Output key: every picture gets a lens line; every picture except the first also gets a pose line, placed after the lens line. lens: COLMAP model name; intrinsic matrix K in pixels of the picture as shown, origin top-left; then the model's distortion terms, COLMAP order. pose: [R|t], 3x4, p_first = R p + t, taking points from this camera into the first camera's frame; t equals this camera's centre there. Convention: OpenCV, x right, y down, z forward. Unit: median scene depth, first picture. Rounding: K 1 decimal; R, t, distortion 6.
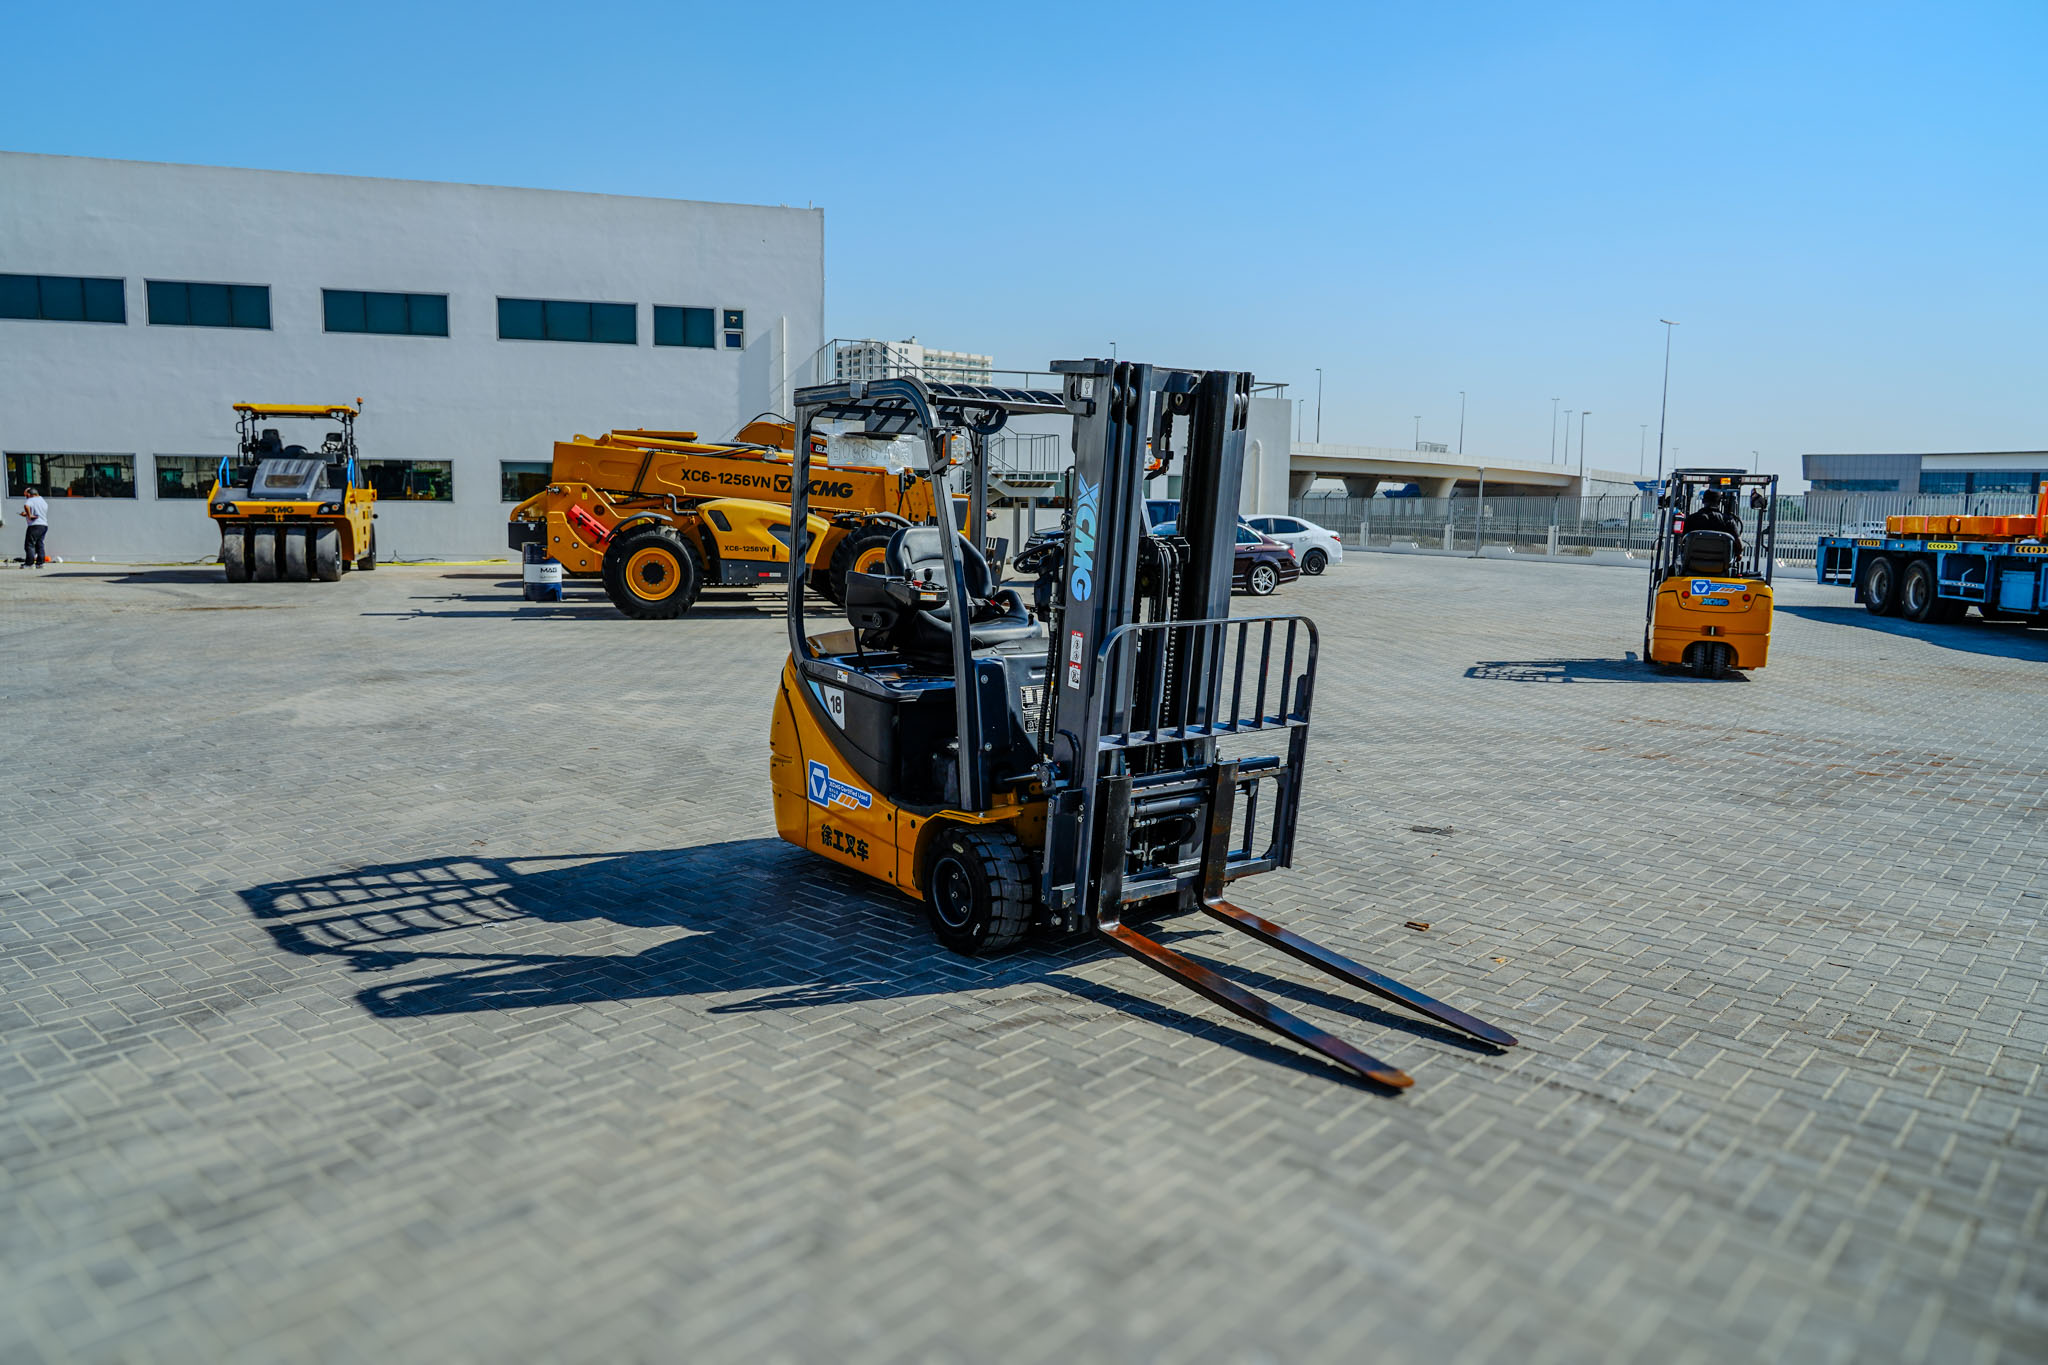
lens RADIAL K [[1382.4, 0, 1021.8], [0, 1382.4, 678.4], [0, 0, 1]] dist [-0.028091, 0.003399]
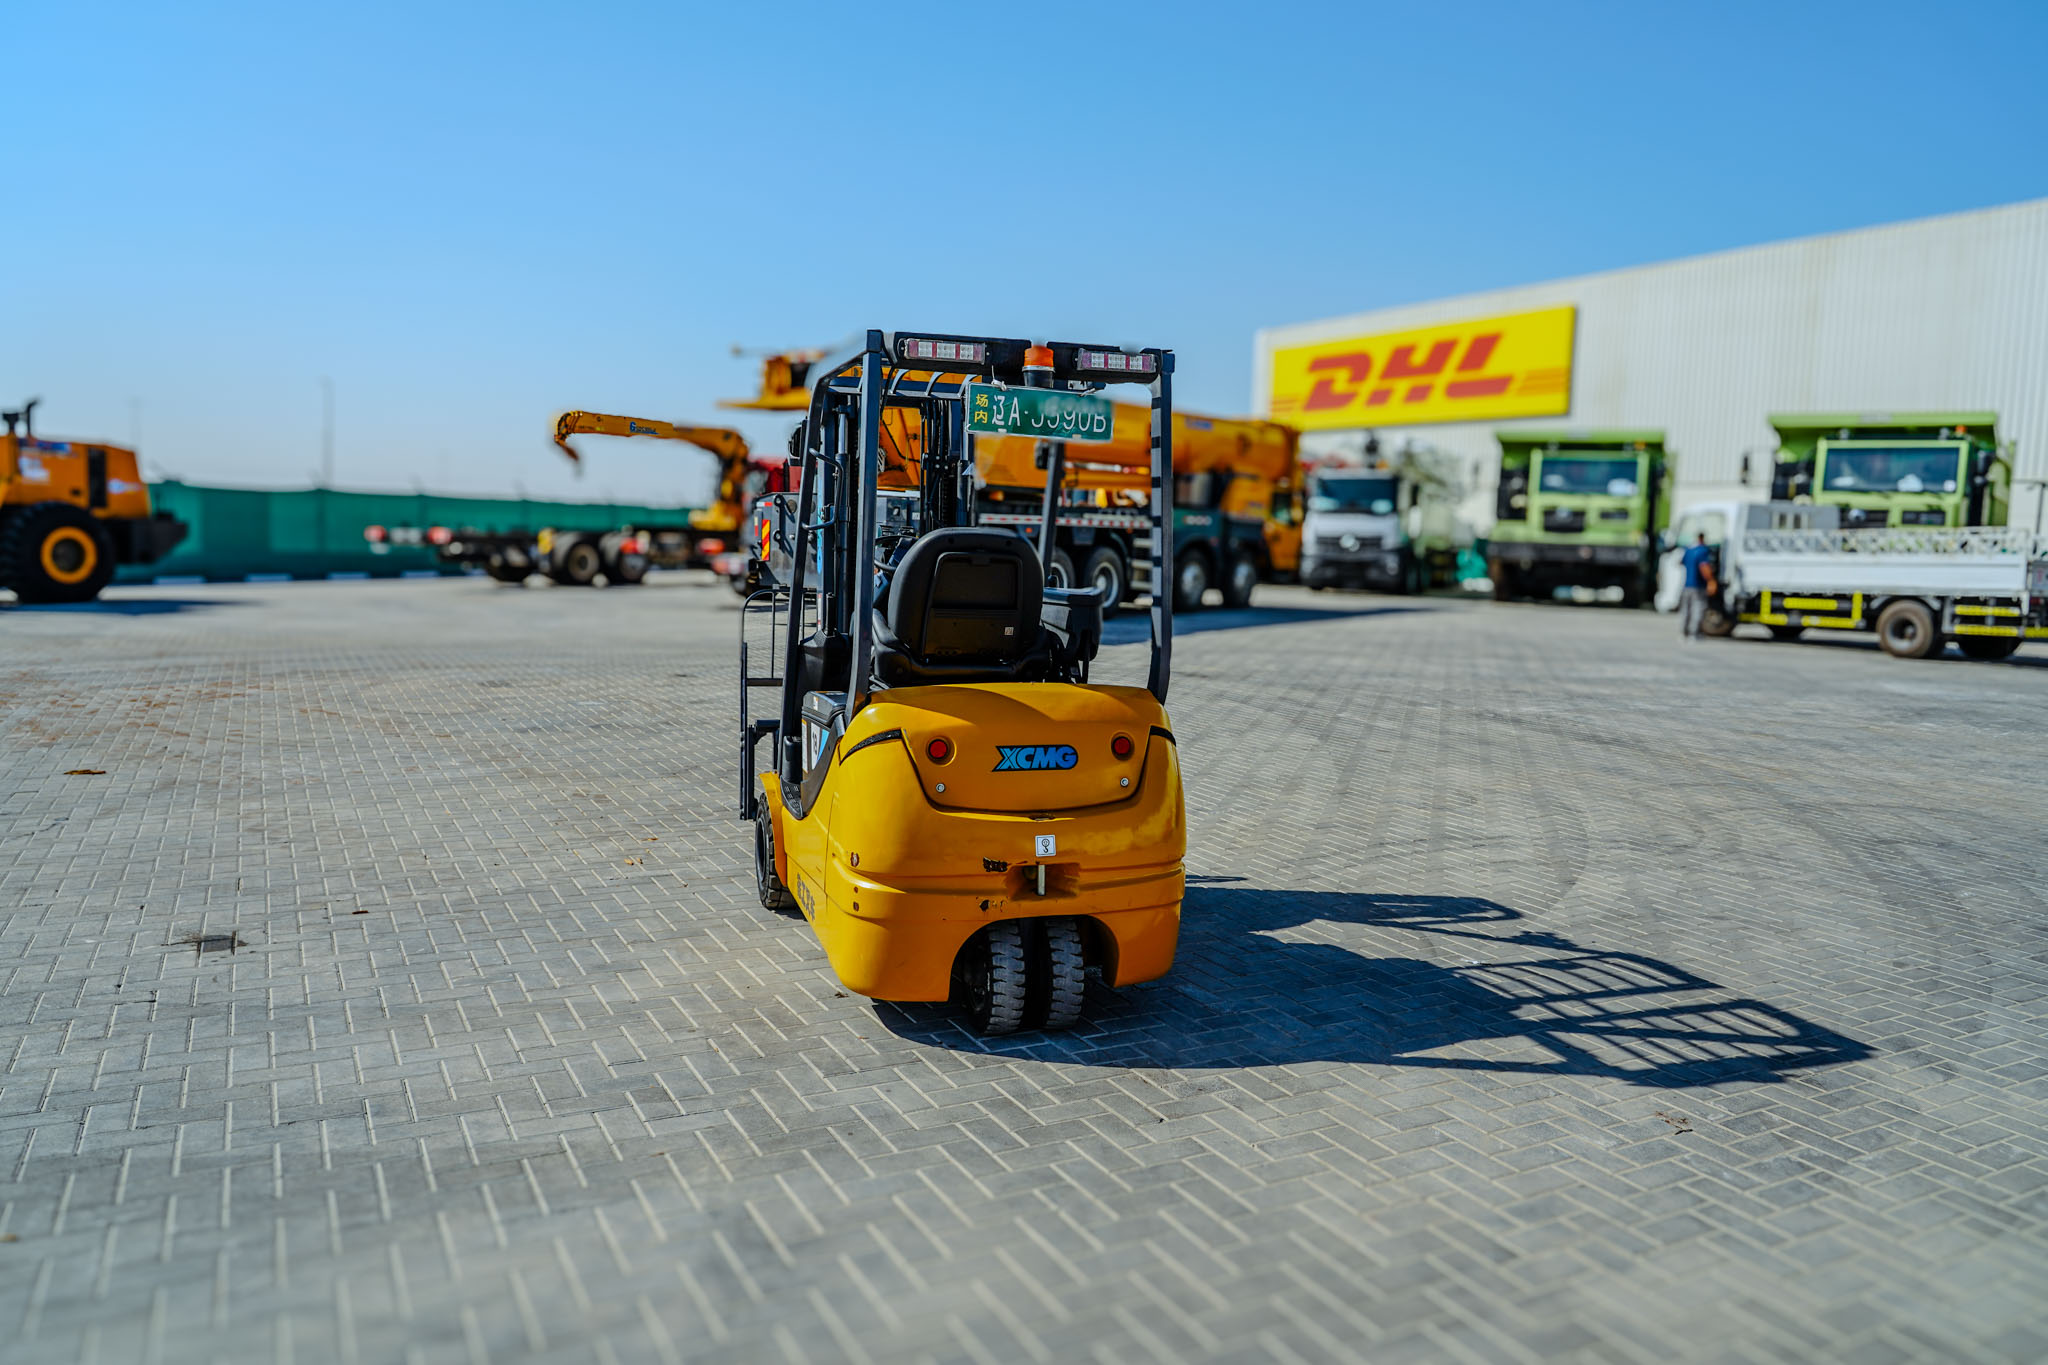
lens RADIAL K [[1423.8, 0, 1030.0], [0, 1423.8, 688.2], [0, 0, 1]] dist [-0.023810, 0.003508]
pose [[-0.942685, -0.081063, 0.323687, -0.390833], [-0.006328, 0.974211, 0.225549, -0.226515], [-0.333623, 0.210573, -0.918888, 1.952299]]
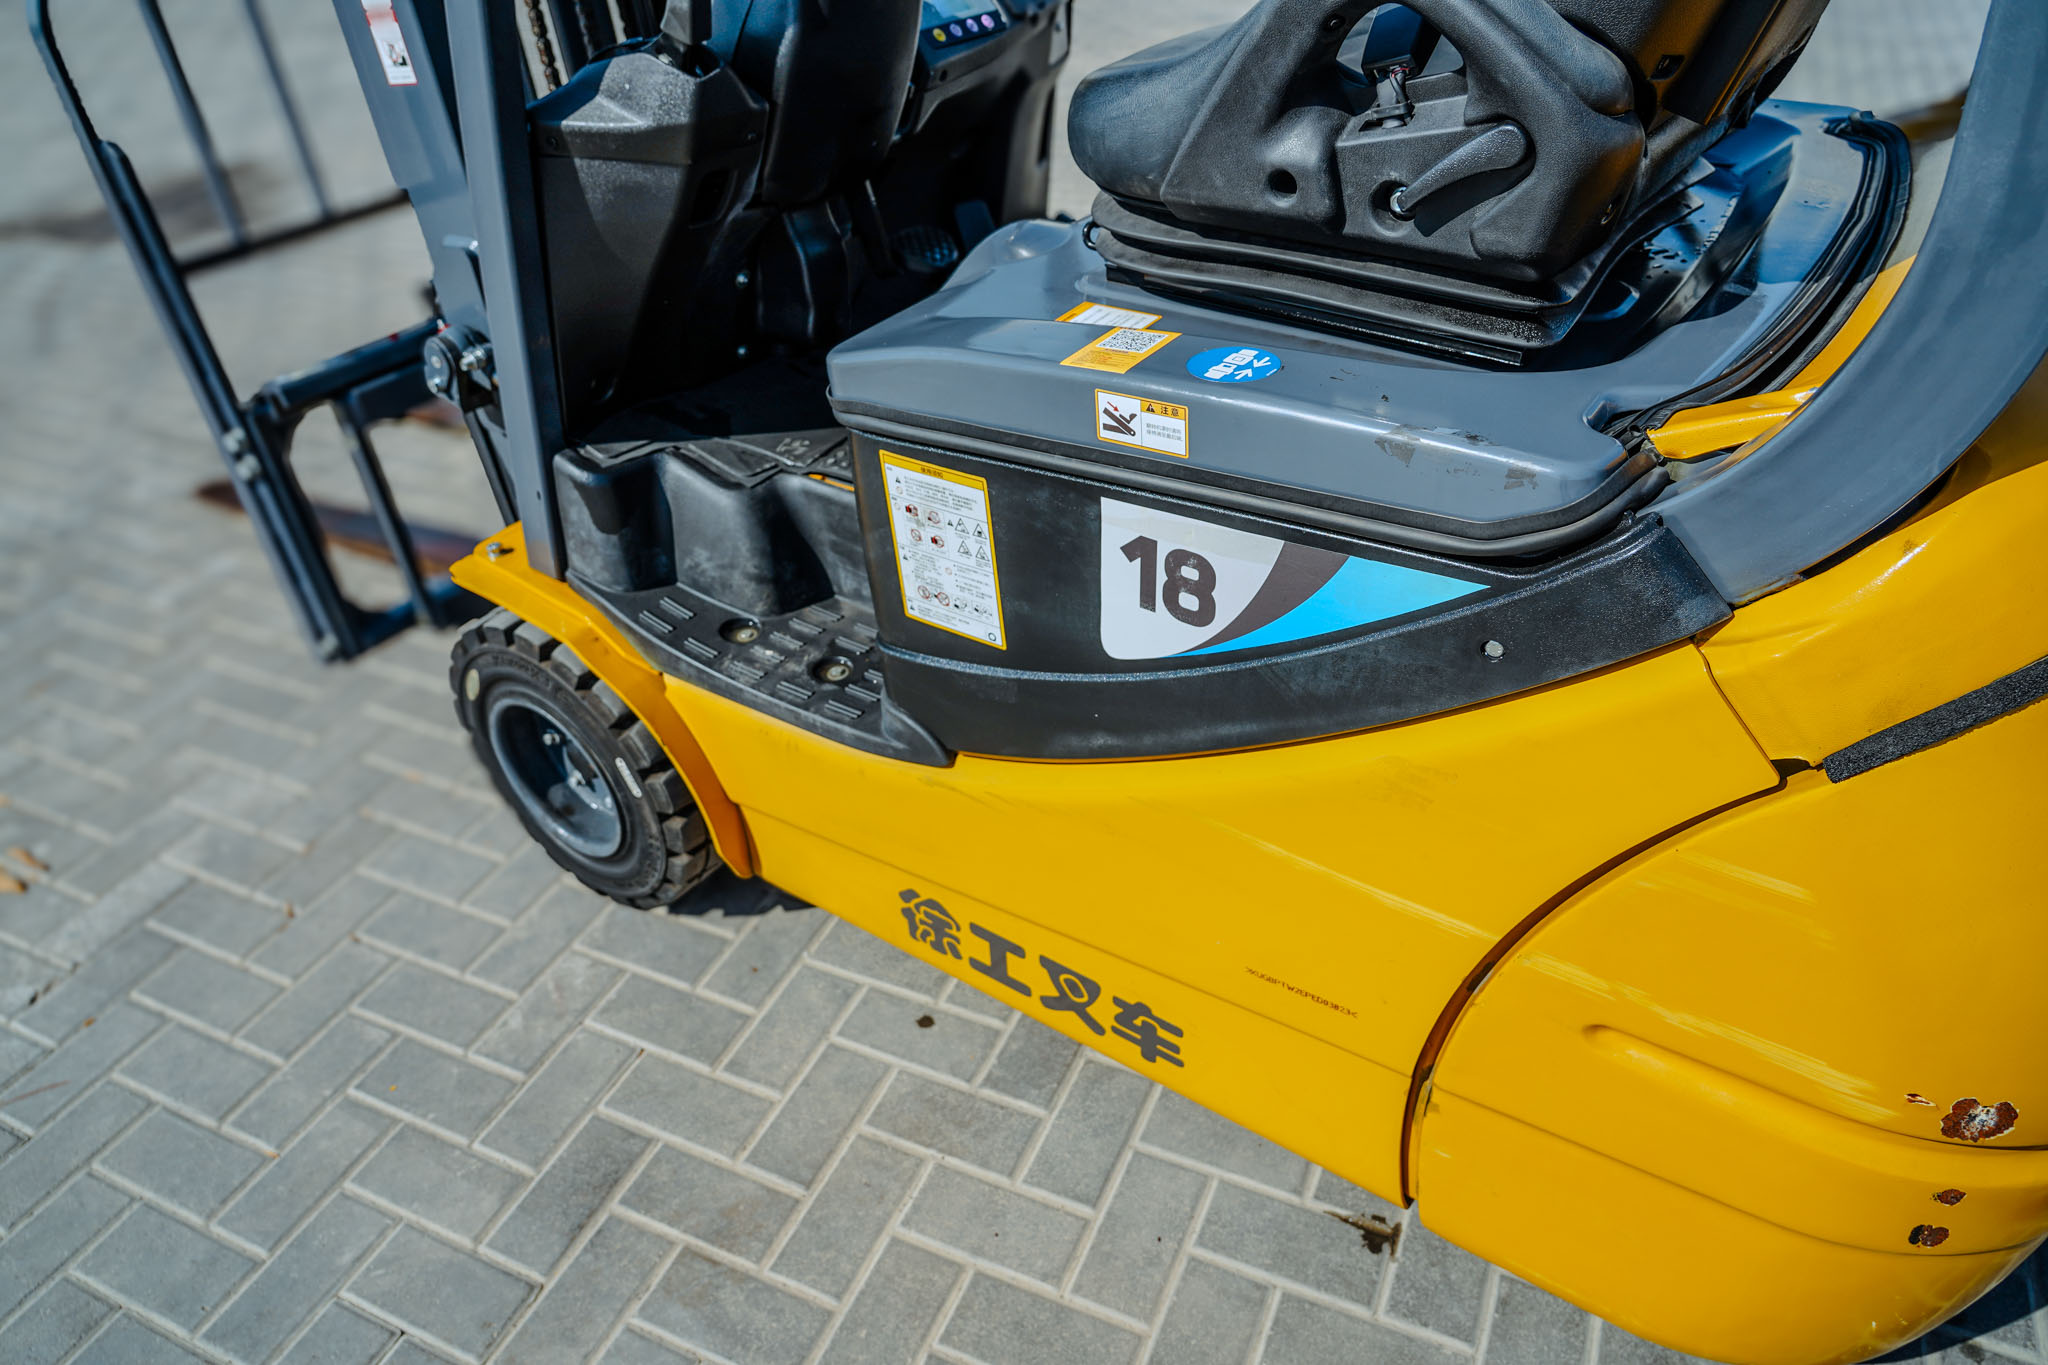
lens RADIAL K [[1374.3, 0, 1024.2], [0, 1374.3, 672.9], [0, 0, 1]] dist [-0.025382, 0.006192]
pose [[-0.951857, 0.198319, -0.233746, 0.094496], [-0.005951, 0.750429, 0.660924, -0.119443], [0.306483, 0.630496, -0.713122, 1.338243]]
